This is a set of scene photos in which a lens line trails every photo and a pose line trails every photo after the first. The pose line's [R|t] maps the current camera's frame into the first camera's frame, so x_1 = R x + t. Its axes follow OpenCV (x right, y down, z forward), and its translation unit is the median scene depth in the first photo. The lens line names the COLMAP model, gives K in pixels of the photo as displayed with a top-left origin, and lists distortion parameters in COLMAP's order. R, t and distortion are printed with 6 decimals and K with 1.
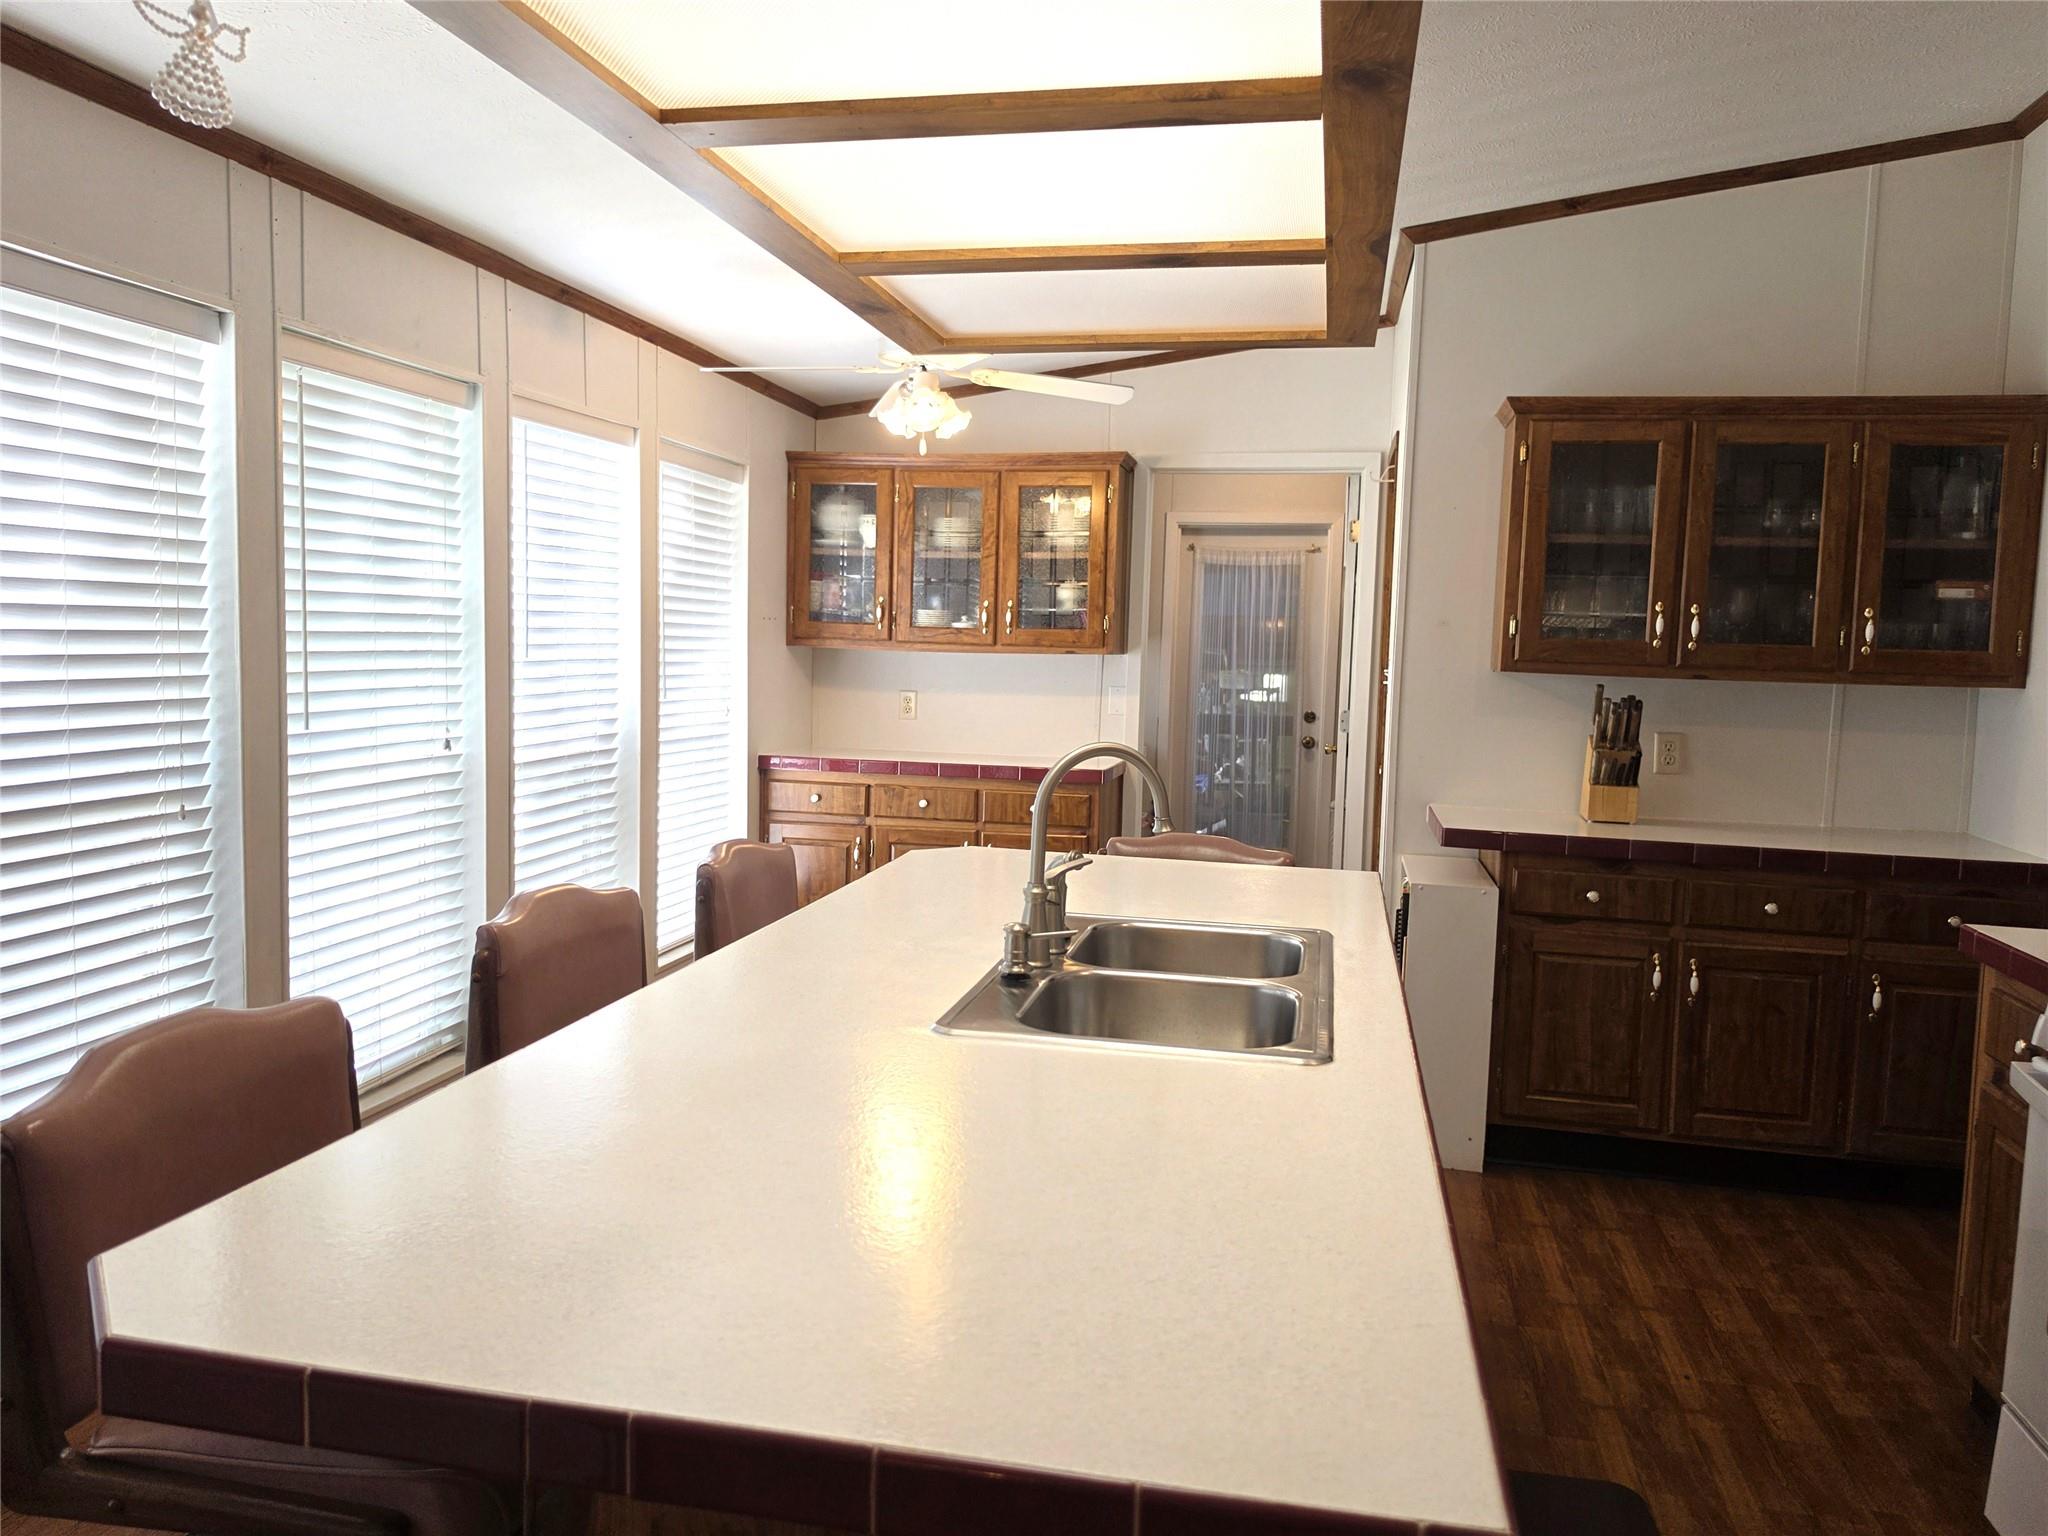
lens RADIAL K [[1530.0, 0, 1033.8], [0, 1530.0, 780.9], [0, 0, 1]] dist [0.066787, -0.013585]
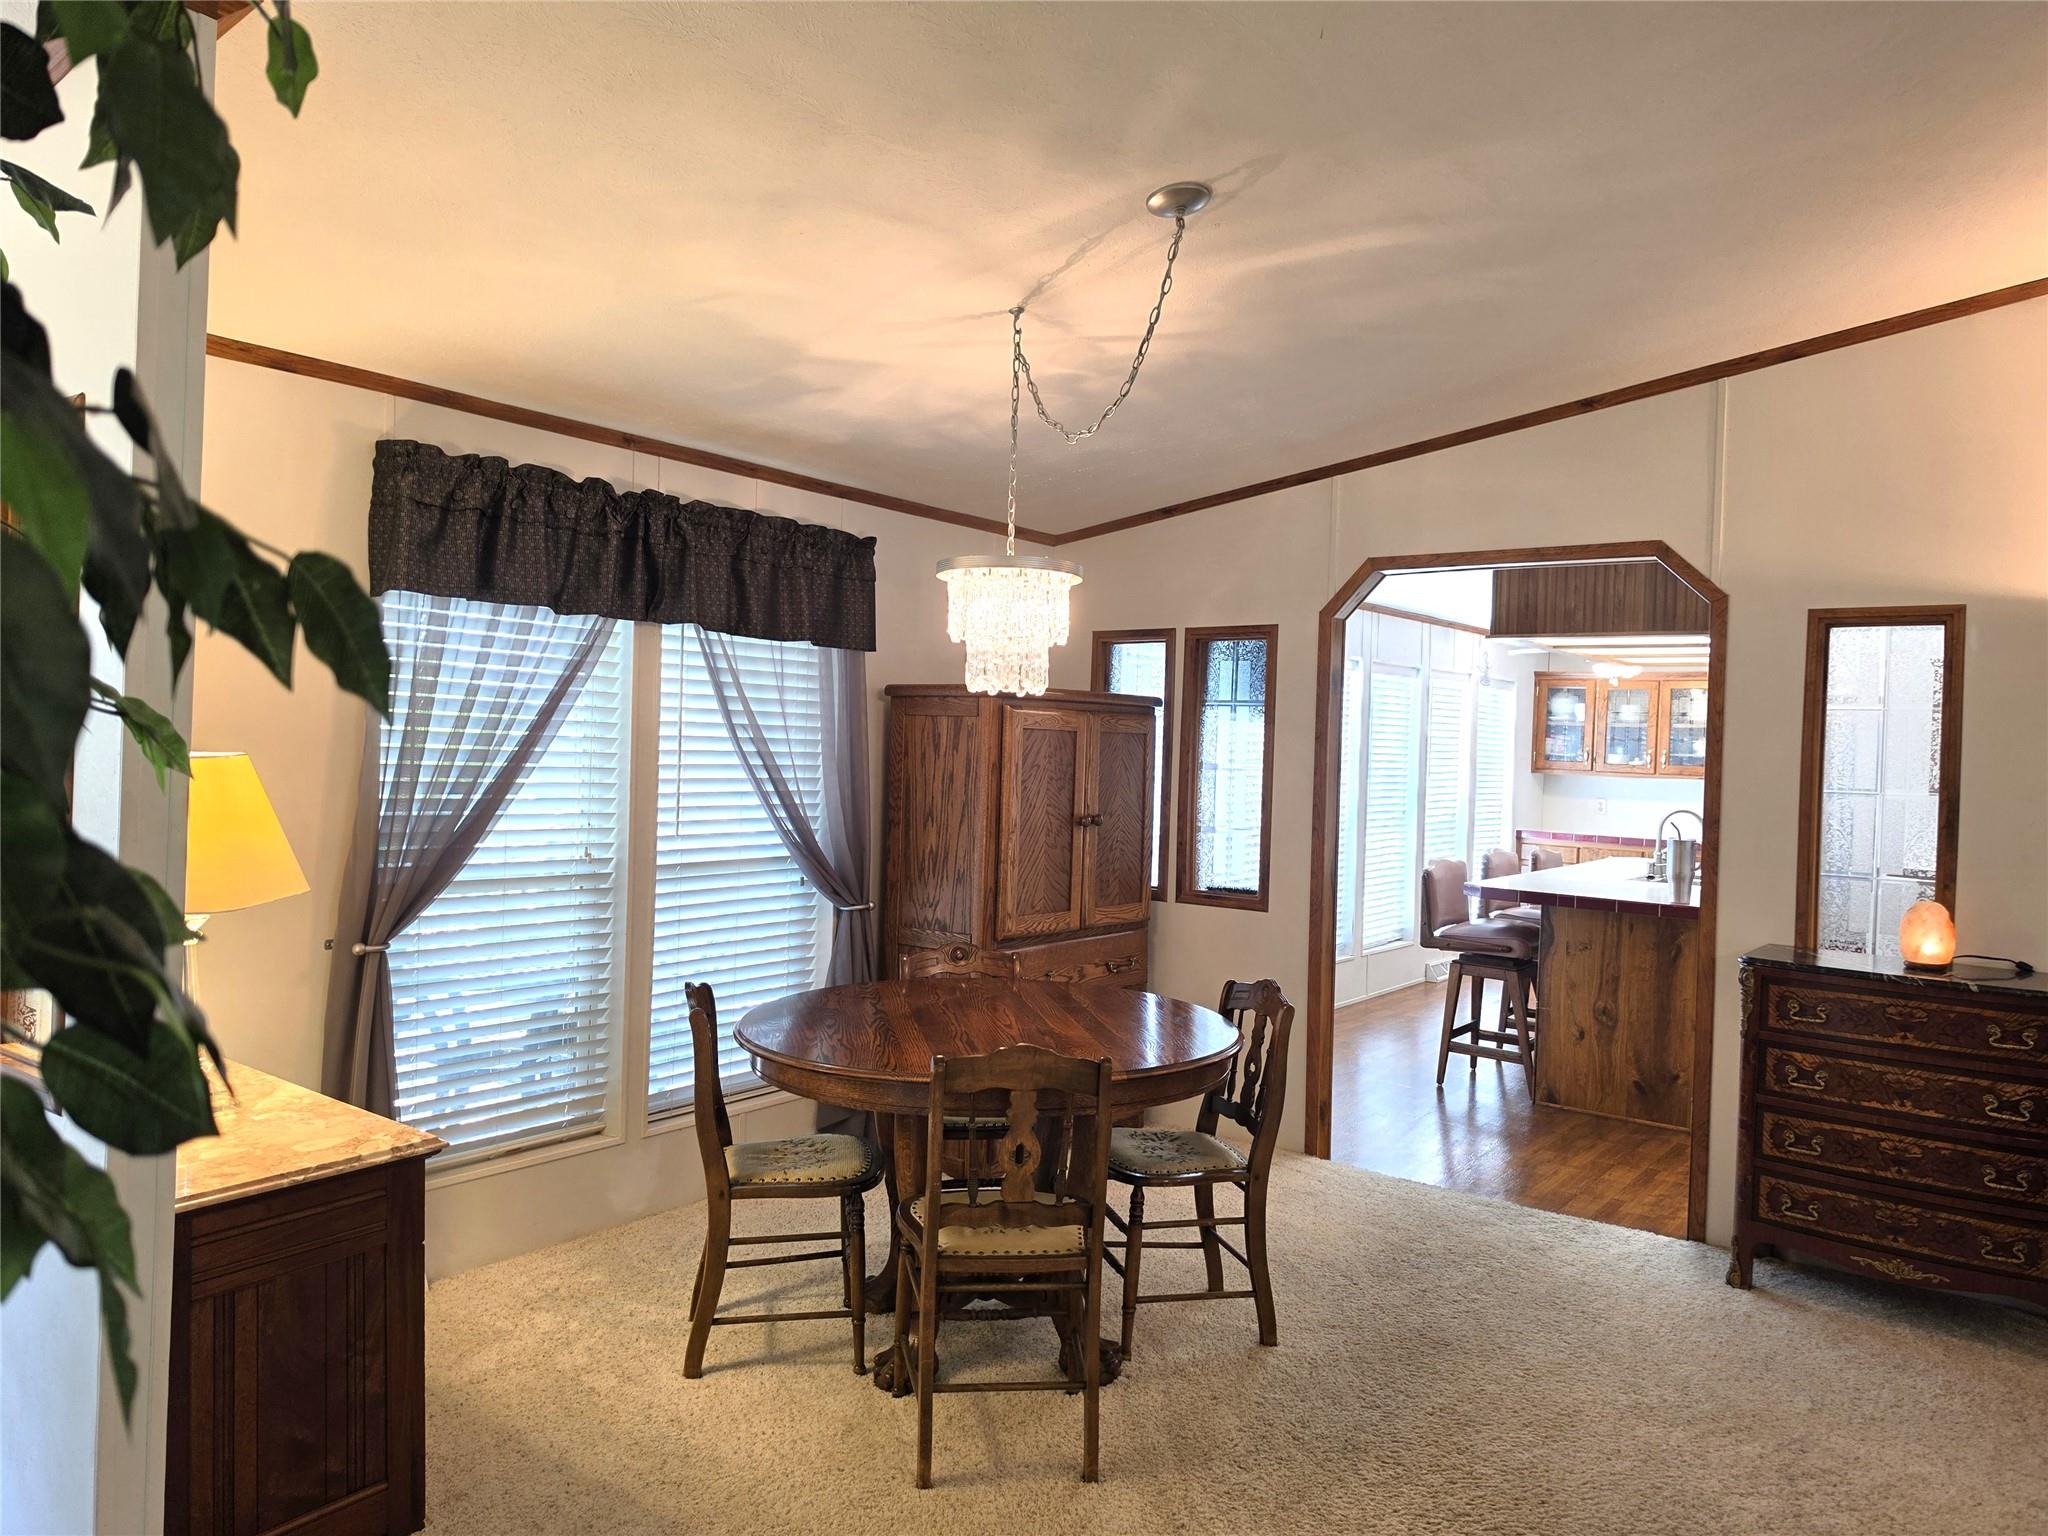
lens RADIAL K [[1397.9, 0, 1014.5], [0, 1397.9, 766.9], [0, 0, 1]] dist [0.029402, -0.000395]
pose [[0.892606, 0.012983, -0.450650, 0.048434], [-0.056942, 0.994827, -0.084125, 0.086255], [0.447227, 0.100751, 0.888728, -0.823614]]
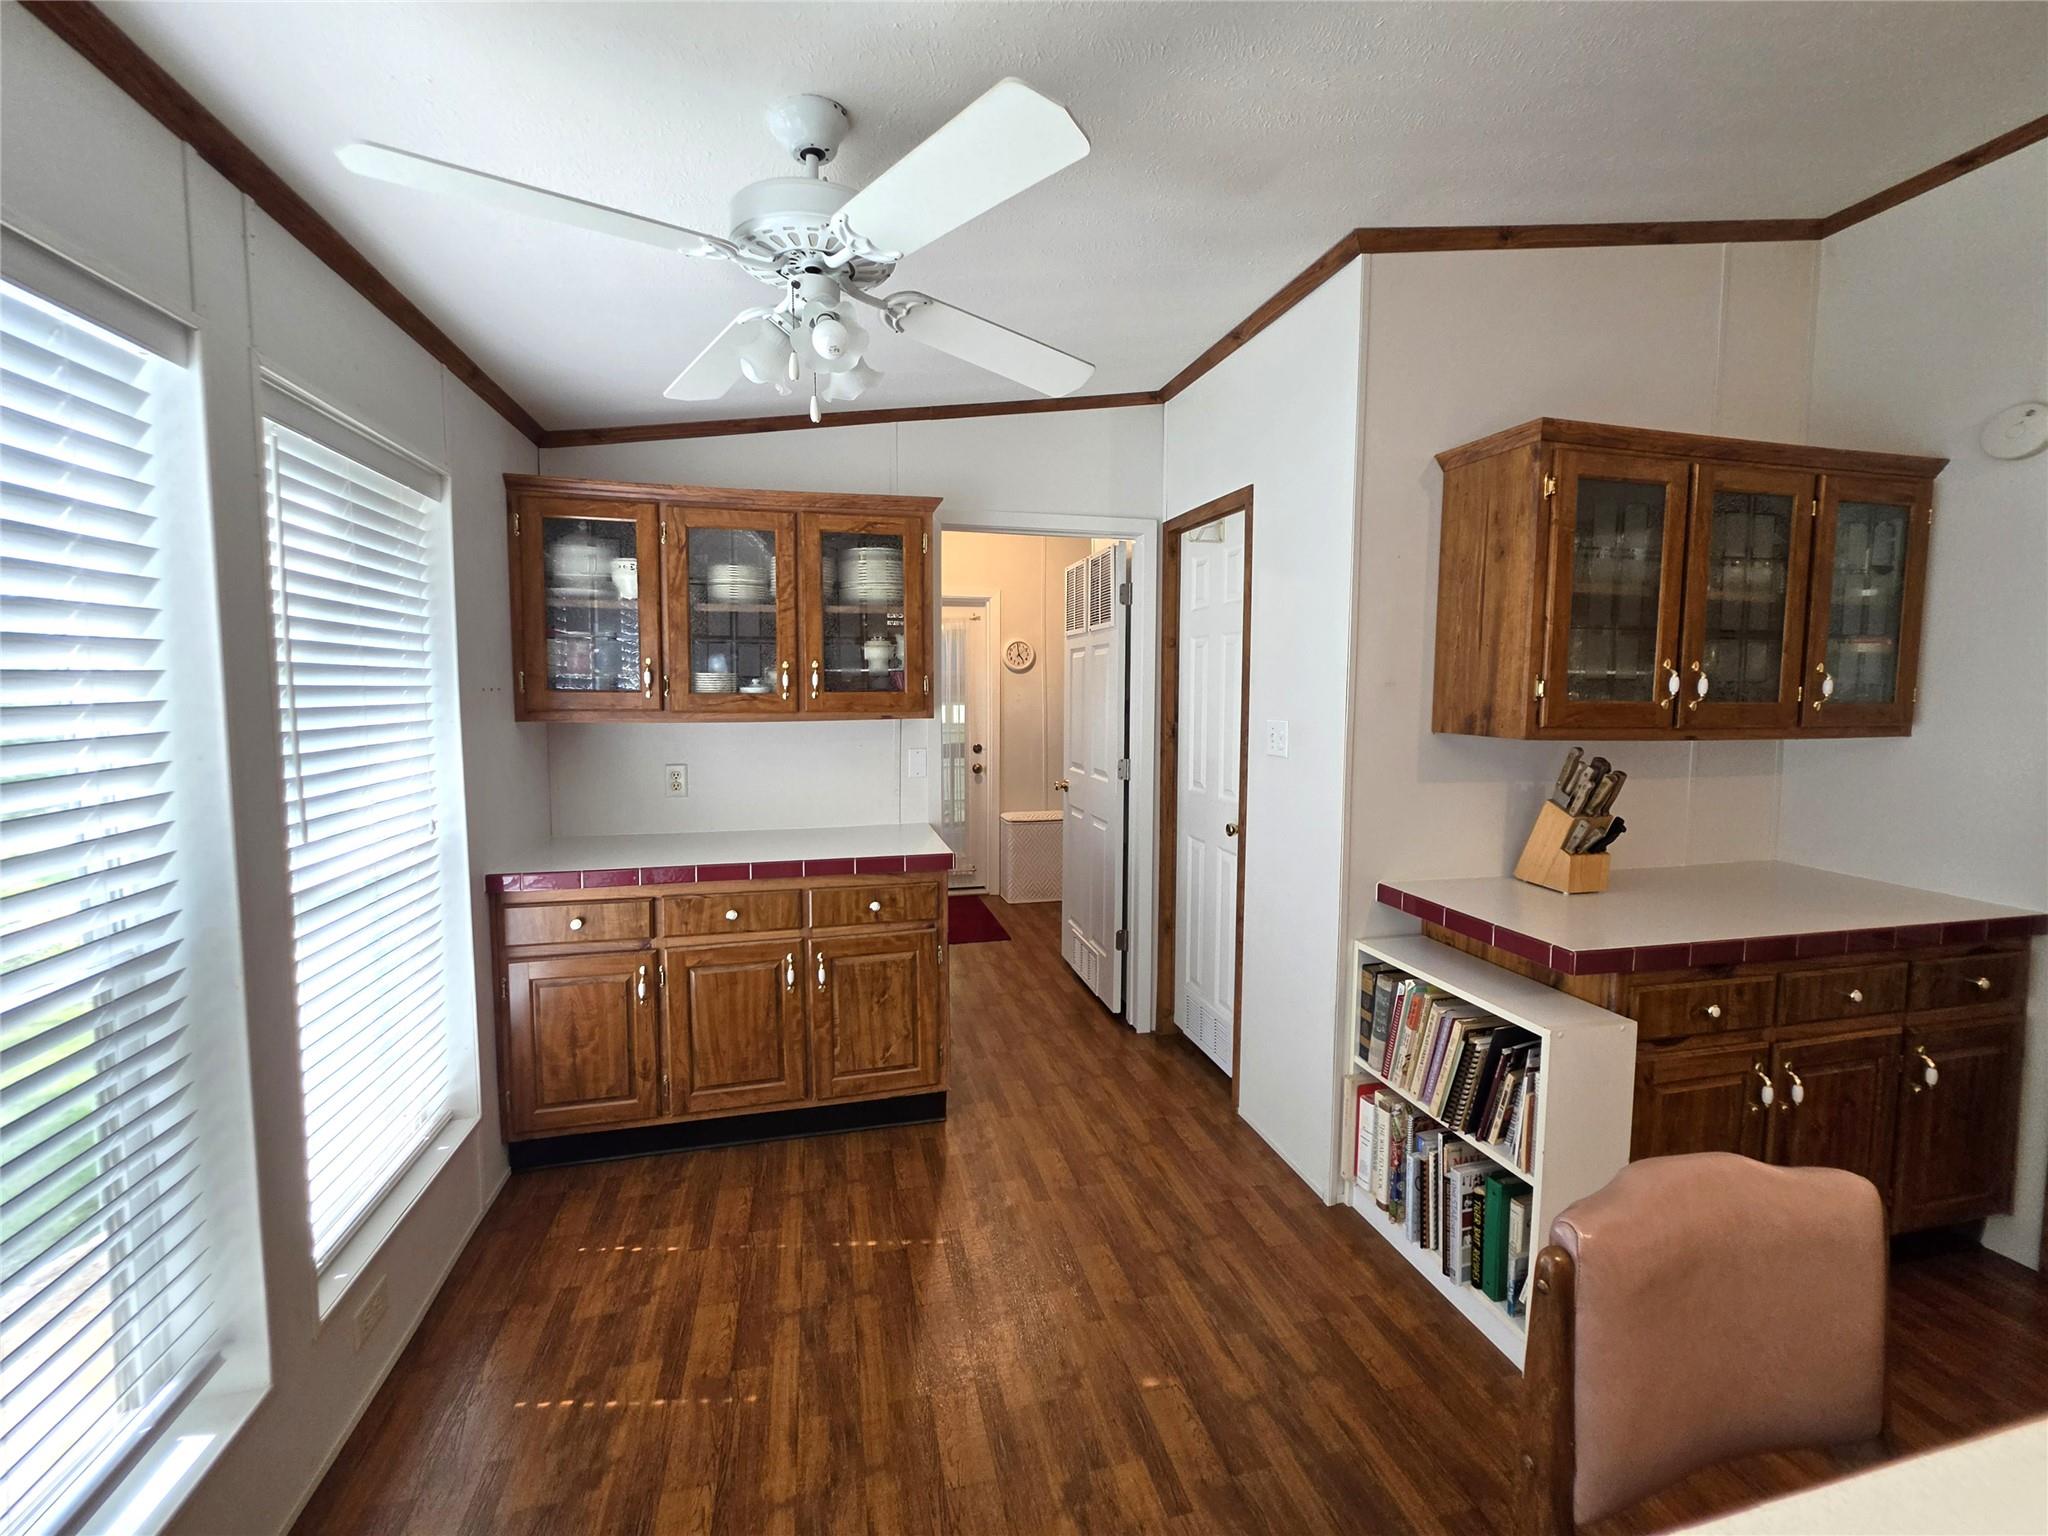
lens RADIAL K [[829.0, 0, 1016.3], [0, 829.0, 736.3], [0, 0, 1]] dist [0.002912, -0.000718]
pose [[0.904481, -0.050839, 0.423473, -0.112303], [0.059144, 0.998228, -0.006484, -0.064475], [-0.422394, 0.030911, 0.905885, 0.520312]]
